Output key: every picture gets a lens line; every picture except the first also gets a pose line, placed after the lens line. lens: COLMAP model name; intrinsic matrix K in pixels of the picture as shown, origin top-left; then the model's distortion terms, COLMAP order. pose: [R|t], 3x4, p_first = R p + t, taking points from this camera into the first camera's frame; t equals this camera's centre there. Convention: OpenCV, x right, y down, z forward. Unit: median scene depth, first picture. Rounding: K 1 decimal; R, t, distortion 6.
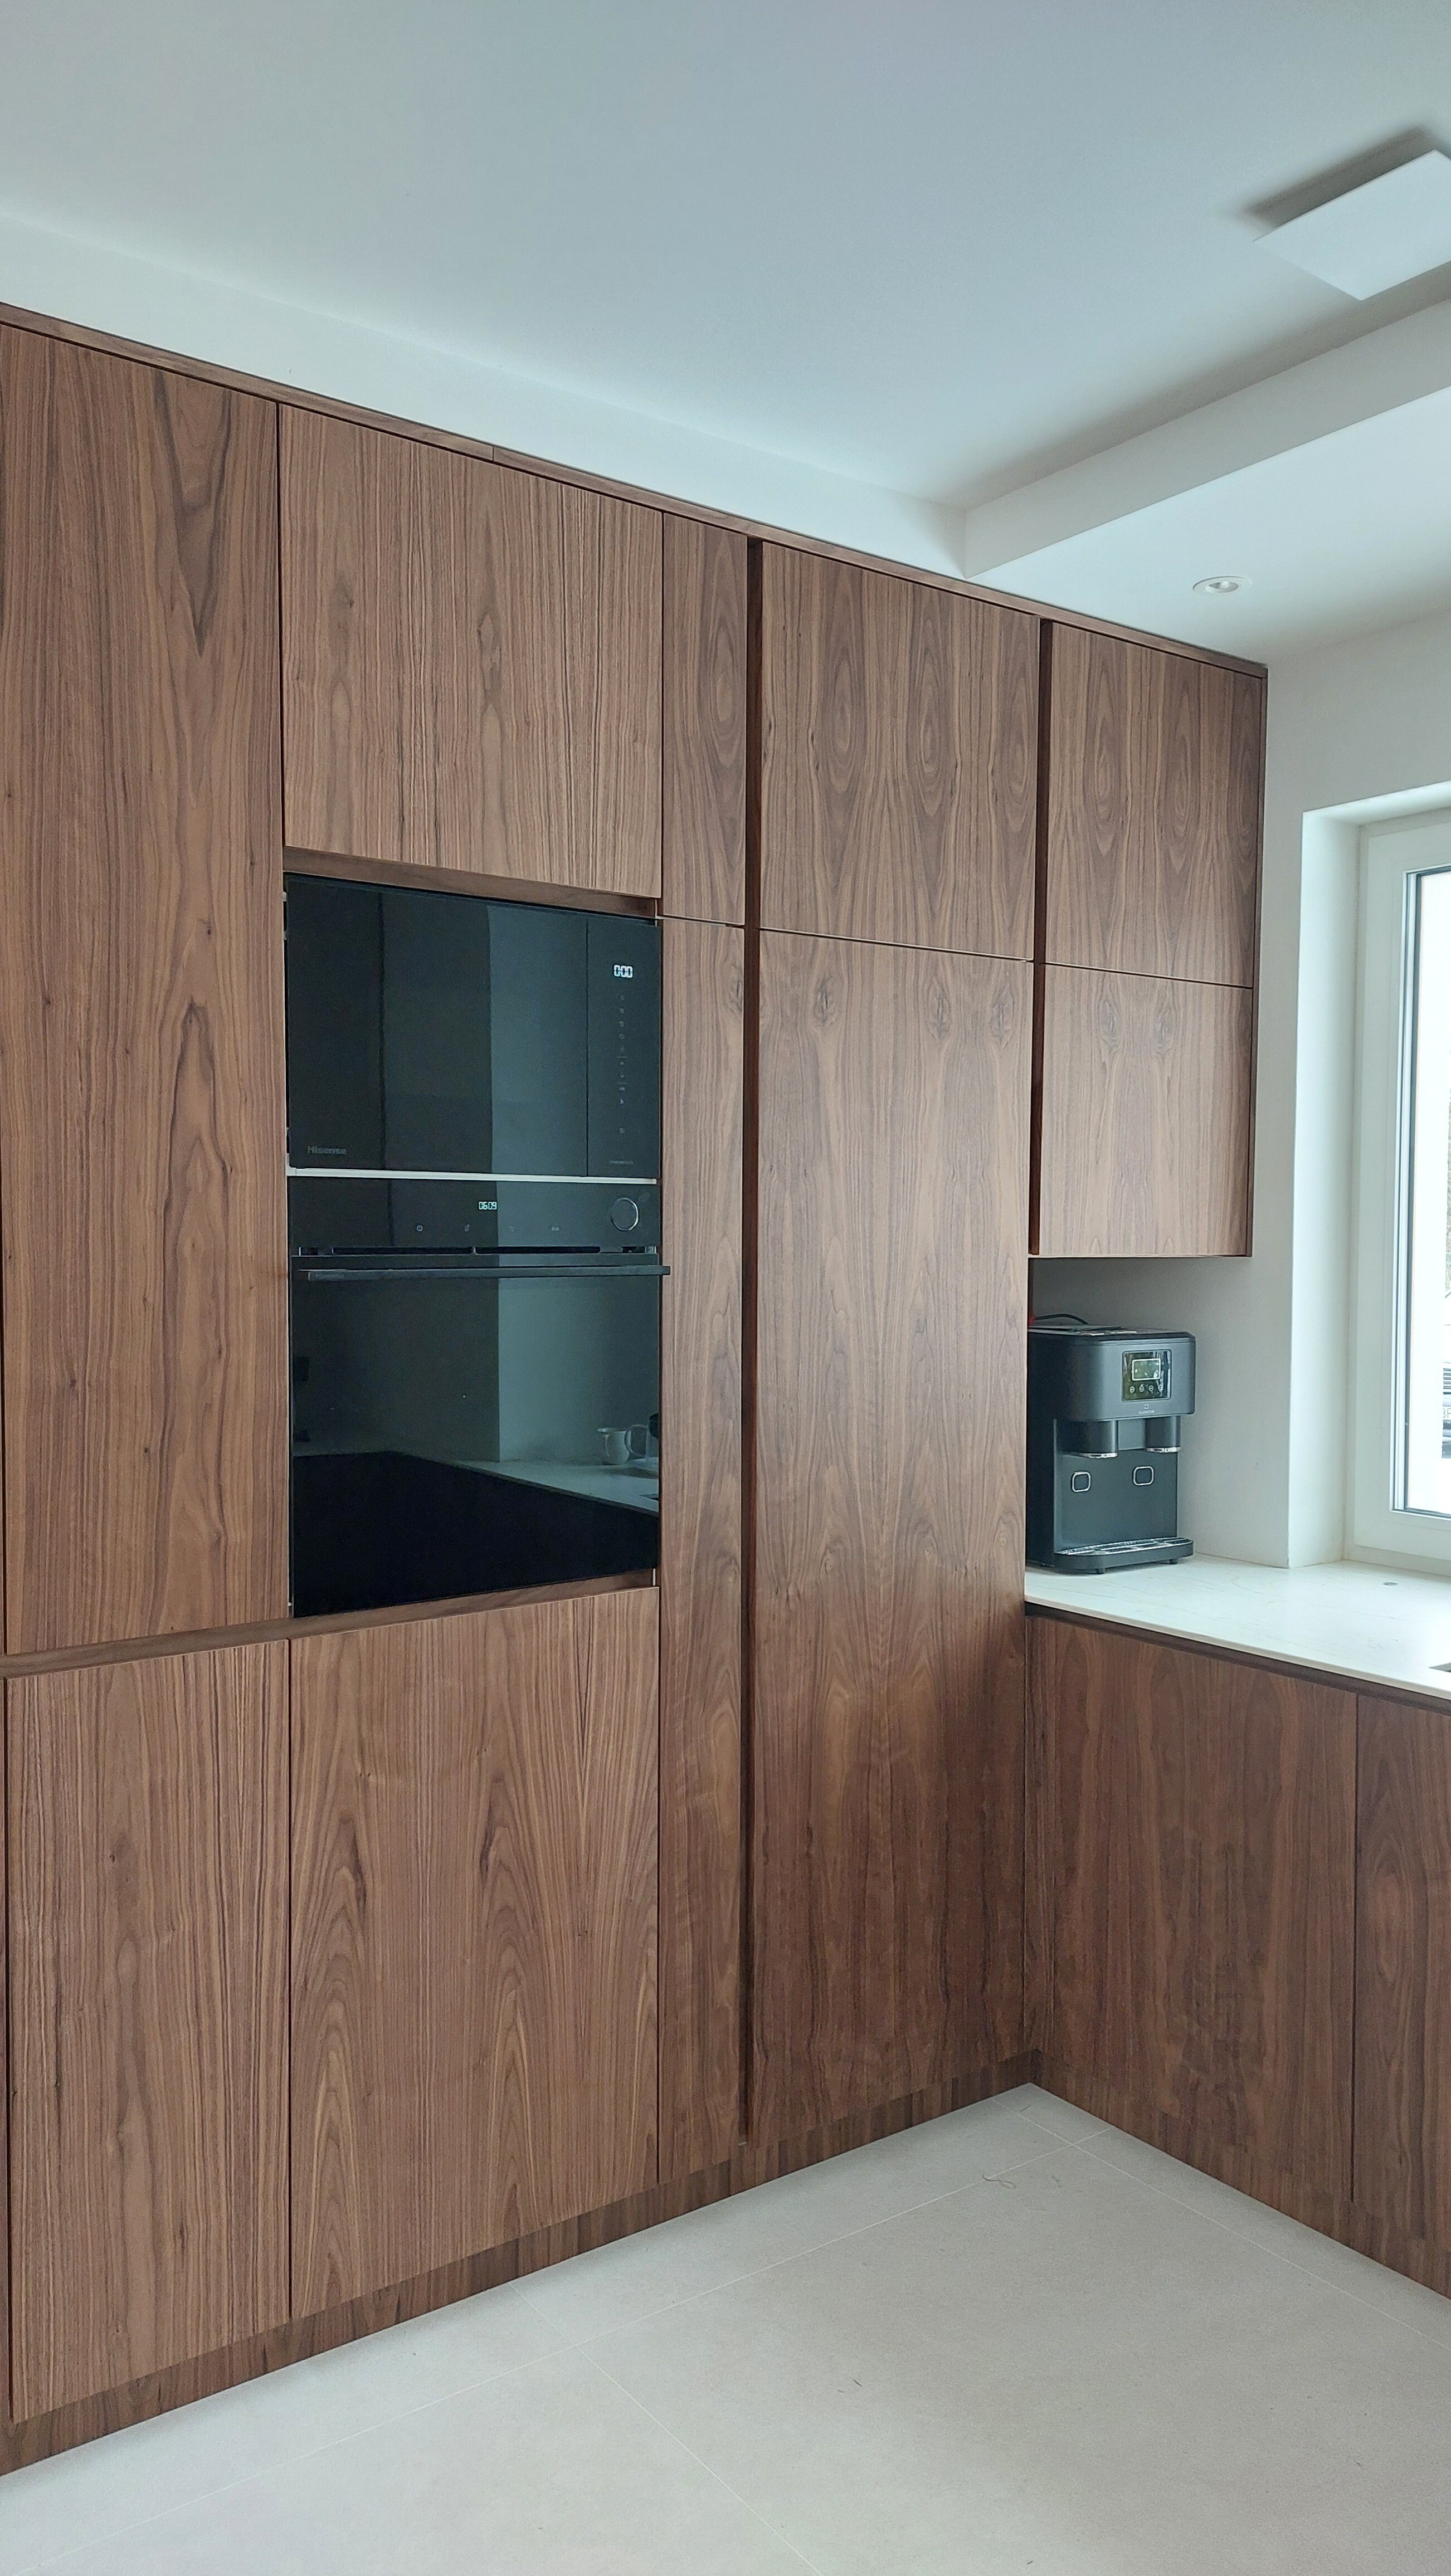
lens RADIAL K [[1858.9, 0, 697.3], [0, 1858.9, 1321.3], [0, 0, 1]] dist [0.072725, -0.082317]
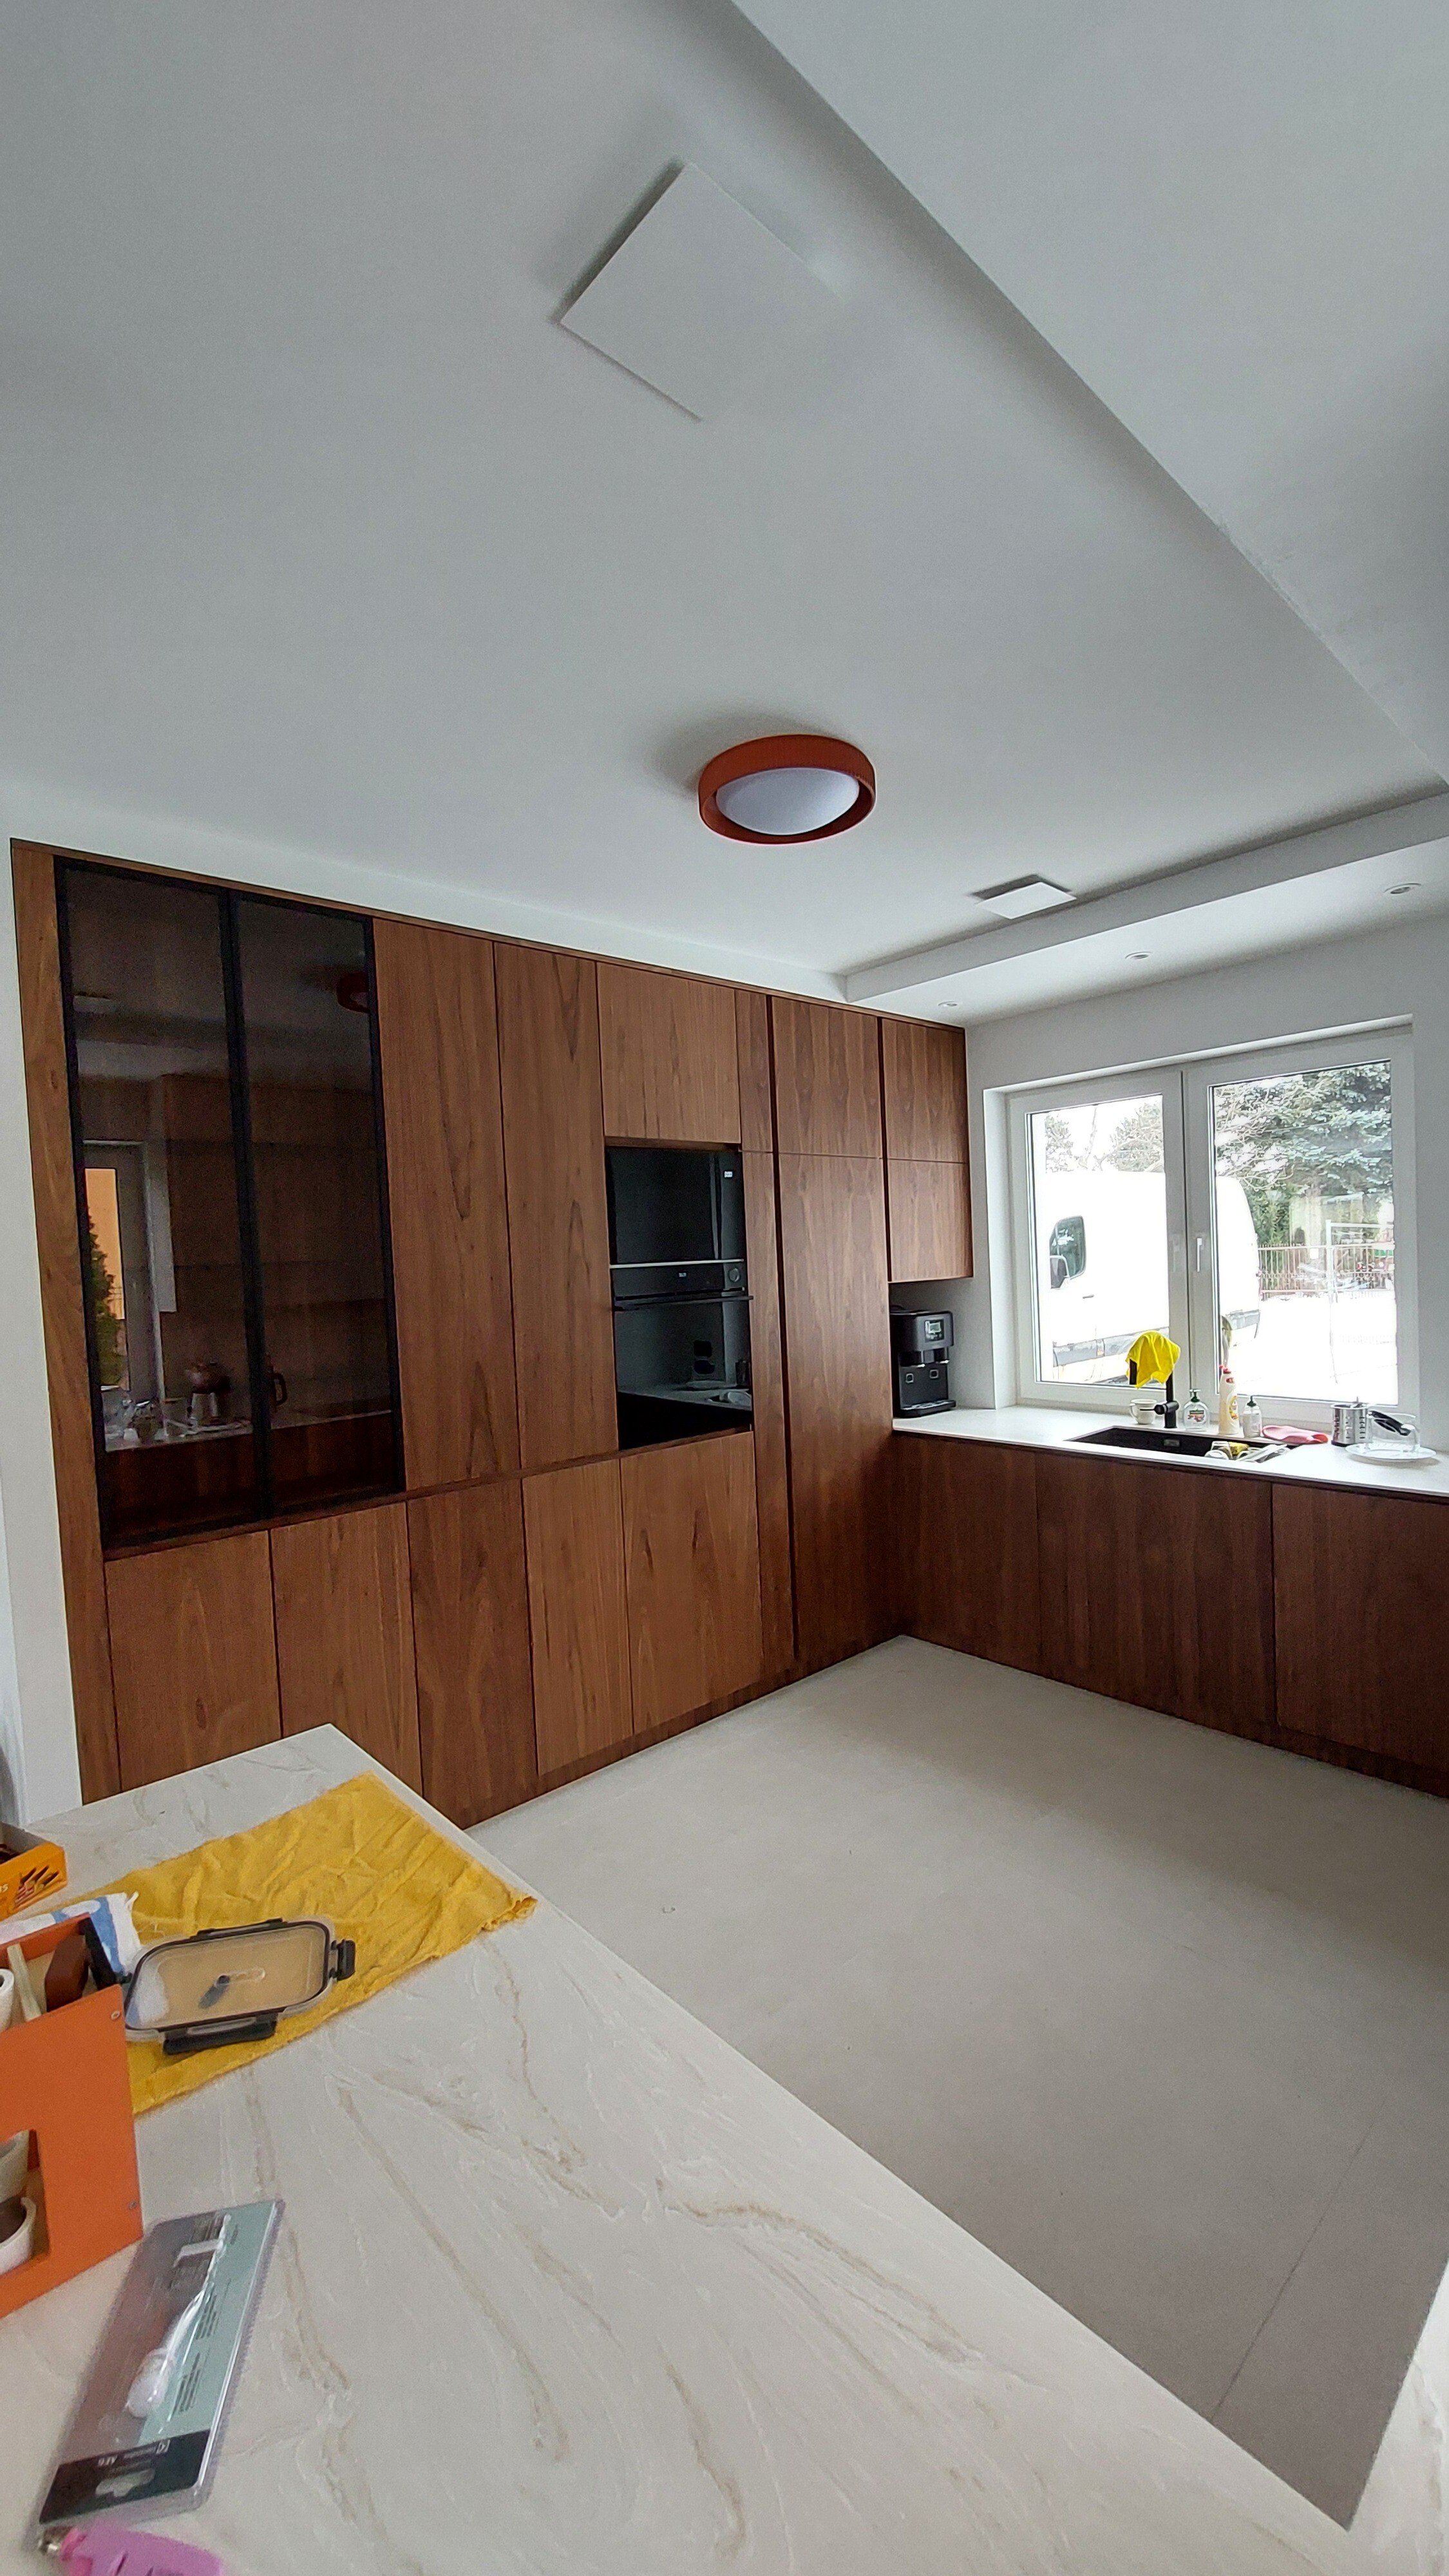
lens RADIAL K [[1032.4, 0, 741.8], [0, 1032.4, 1296.6], [0, 0, 1]] dist [-0.020451, 0.003094]
pose [[0.992259, -0.052233, 0.112663, -0.173564], [0.053722, 0.998504, -0.010216, -0.015863], [-0.111960, 0.016190, 0.993581, -0.311055]]
